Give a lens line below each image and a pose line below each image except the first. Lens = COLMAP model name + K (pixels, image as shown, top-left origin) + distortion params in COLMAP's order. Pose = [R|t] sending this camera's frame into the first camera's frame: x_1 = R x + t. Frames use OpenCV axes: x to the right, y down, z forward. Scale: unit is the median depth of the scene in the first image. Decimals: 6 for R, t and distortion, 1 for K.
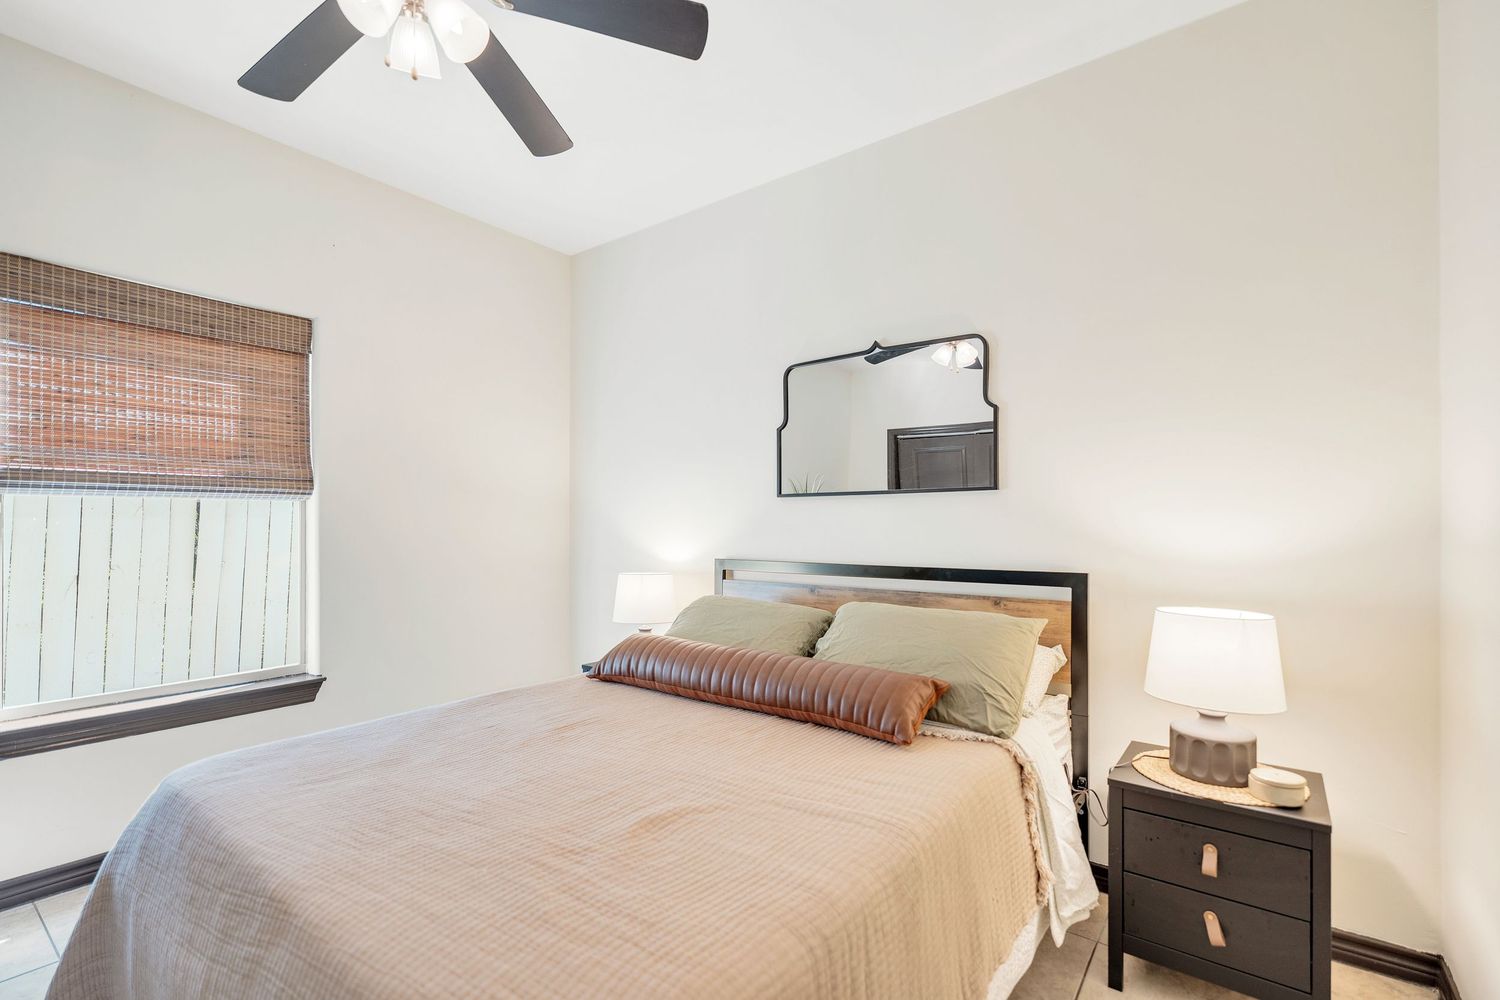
lens RADIAL K [[674.3, 0, 739.5], [0, 674.3, 518.7], [0, 0, 1]] dist [0.006378, 0.001101]
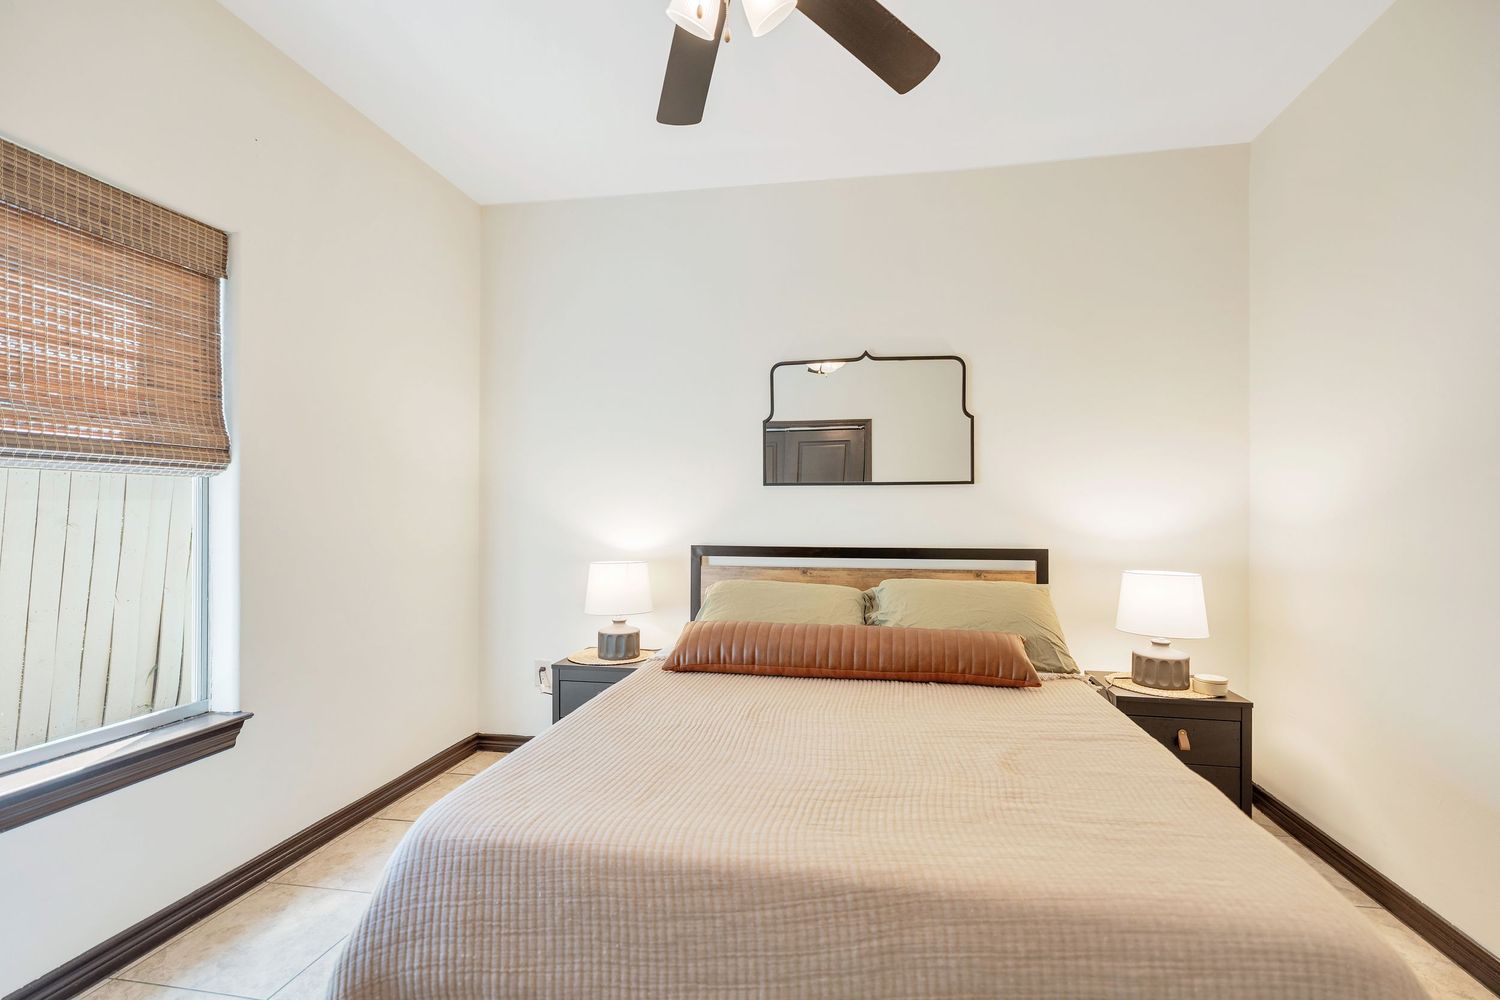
lens RADIAL K [[674.3, 0, 759.5], [0, 674.3, 501.4], [0, 0, 1]] dist [0.006378, 0.001101]
pose [[0.885084, 0.009506, 0.465335, -0.534277], [-0.006938, 0.999950, -0.007229, 0.001051], [-0.465380, 0.003170, 0.885105, 0.082797]]
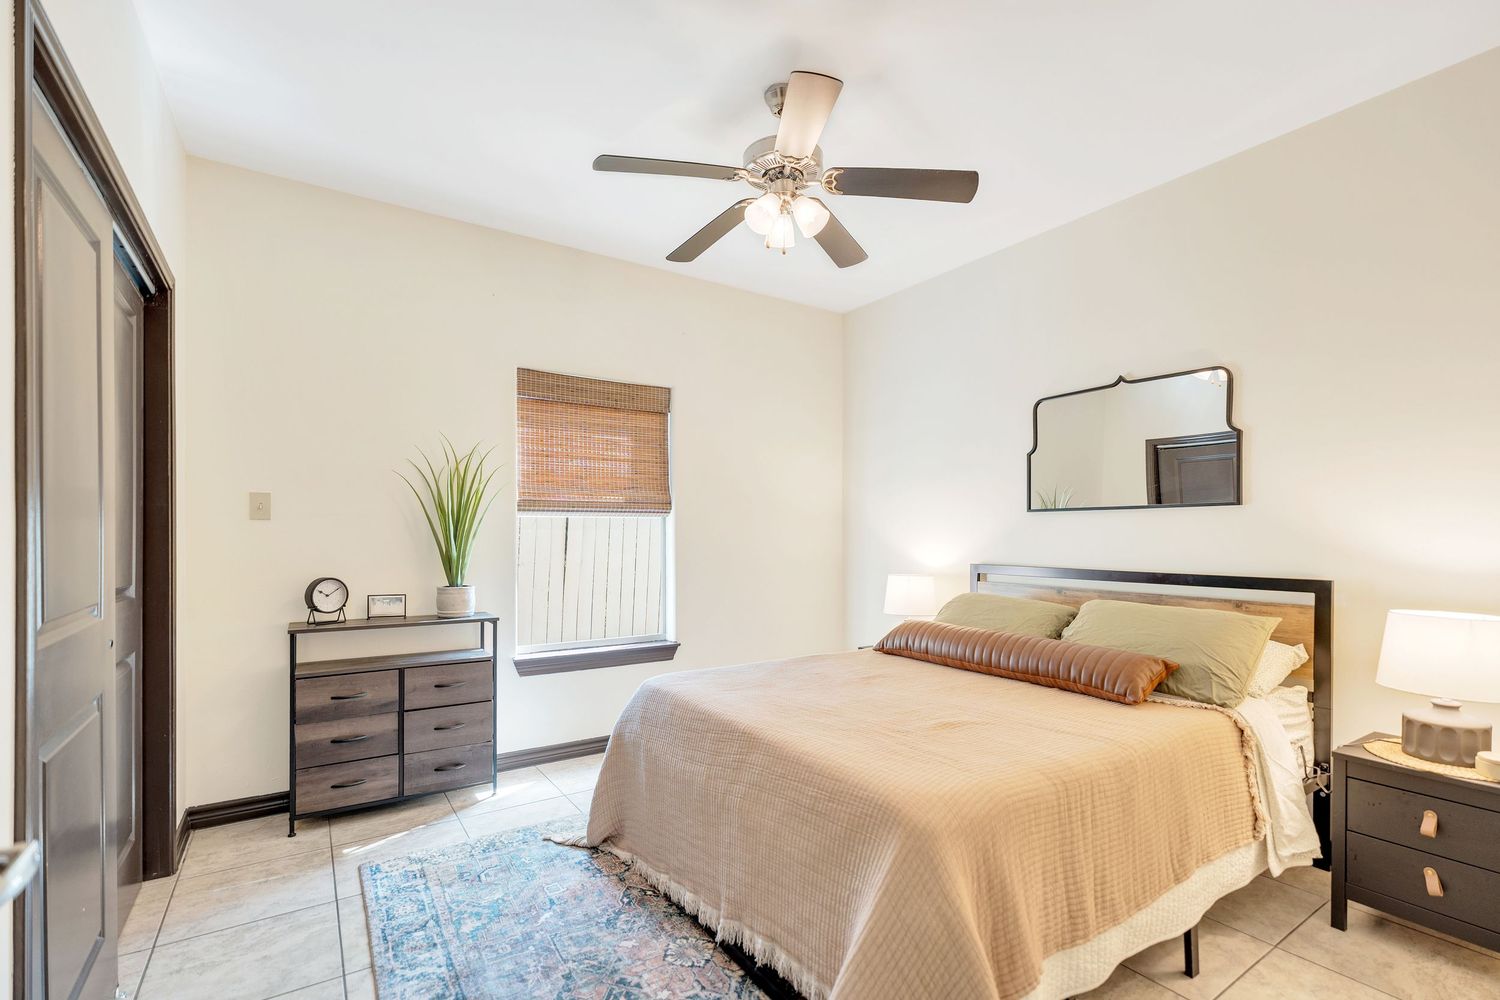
lens RADIAL K [[674.3, 0, 753.8], [0, 674.3, 533.0], [0, 0, 1]] dist [0.006378, 0.001101]
pose [[0.948510, 0.002097, -0.316739, -0.028059], [-0.000087, 0.999980, 0.006360, -0.003716], [0.316746, -0.006005, 0.948491, -0.318371]]
